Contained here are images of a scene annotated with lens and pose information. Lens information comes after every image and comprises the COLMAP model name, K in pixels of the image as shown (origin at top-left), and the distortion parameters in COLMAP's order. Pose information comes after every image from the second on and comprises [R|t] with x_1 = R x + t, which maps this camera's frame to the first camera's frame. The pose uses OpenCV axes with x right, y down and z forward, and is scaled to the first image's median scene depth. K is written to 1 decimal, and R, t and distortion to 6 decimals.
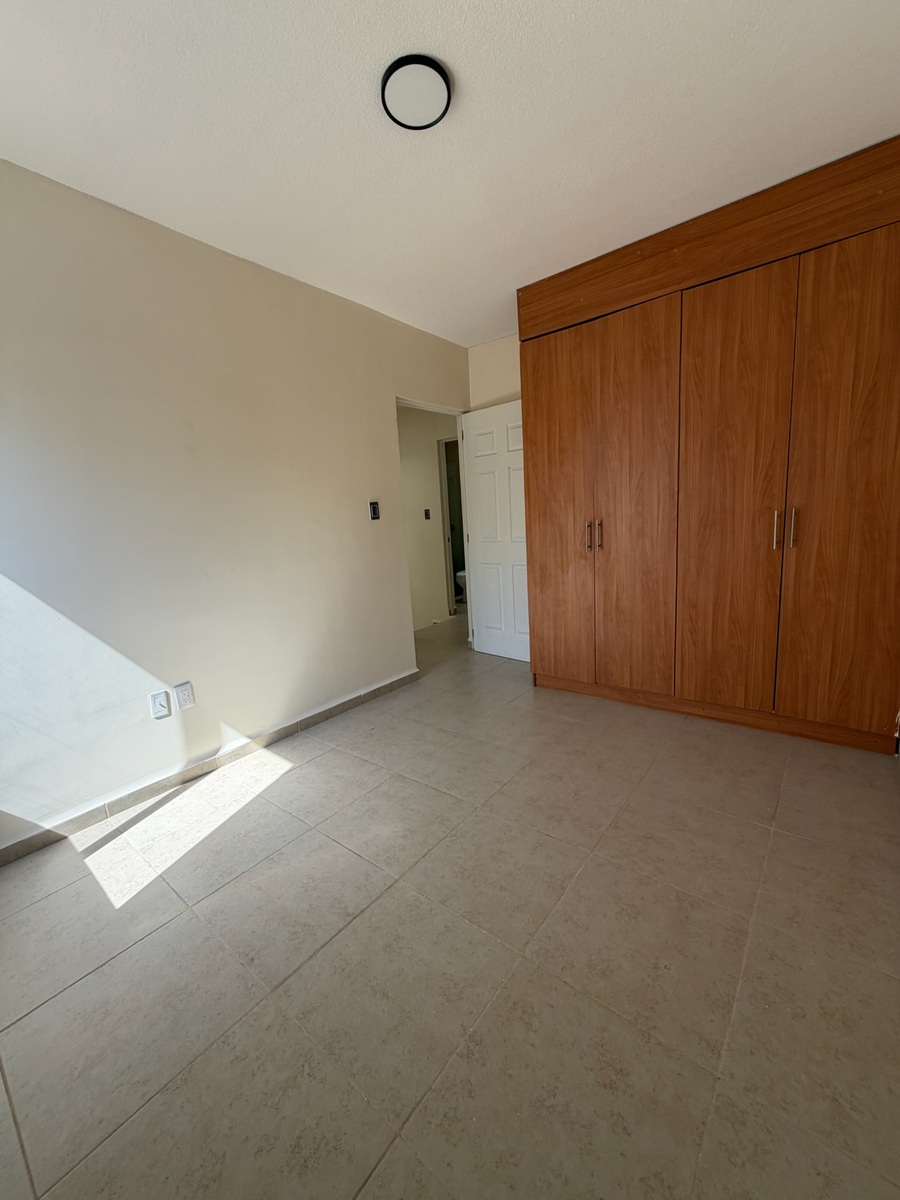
lens RADIAL K [[479.6, 0, 449.5], [0, 479.6, 596.7], [0, 0, 1]] dist [-0.001544, 0.000435]
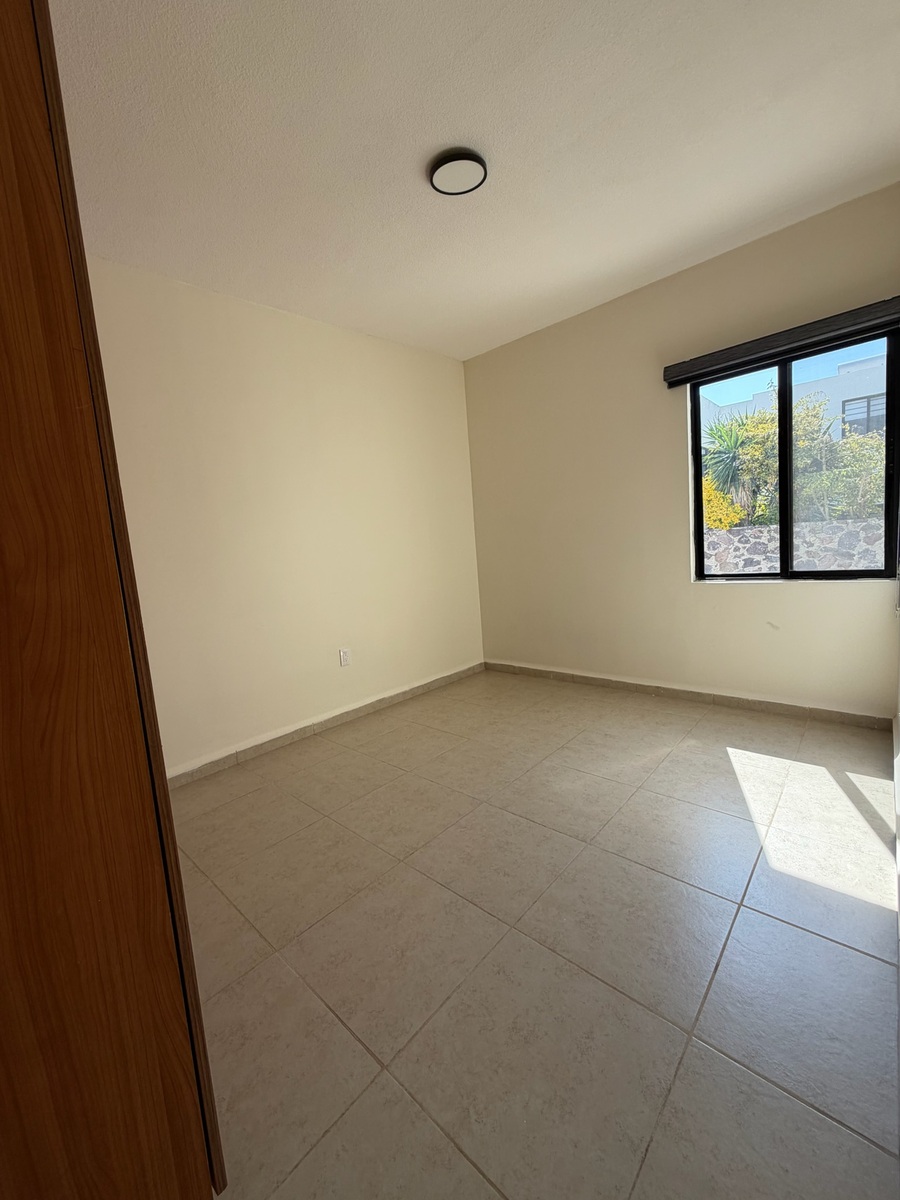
lens RADIAL K [[479.6, 0, 448.9], [0, 479.6, 595.6], [0, 0, 1]] dist [-0.001544, 0.000435]
pose [[-0.988325, 0.134873, 0.070868, 0.004803], [0.149372, 0.949385, 0.276325, -0.333134], [-0.030012, 0.283684, -0.958448, 2.182116]]
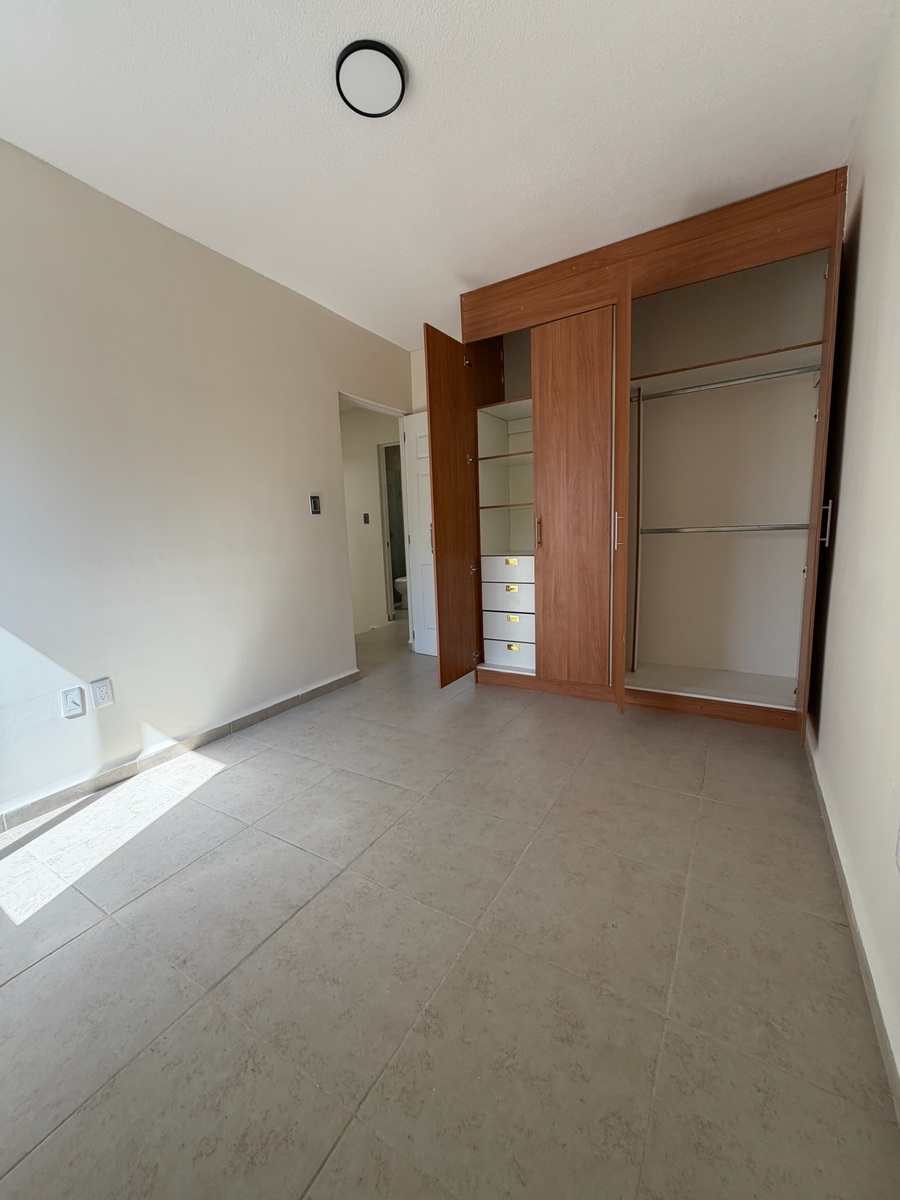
lens RADIAL K [[479.6, 0, 450.5], [0, 479.6, 596.1], [0, 0, 1]] dist [-0.001544, 0.000435]
pose [[0.990535, 0.005714, 0.137145, -0.030640], [-0.001075, 0.999425, -0.033880, 0.072529], [-0.137259, 0.033412, 0.989971, 0.001585]]
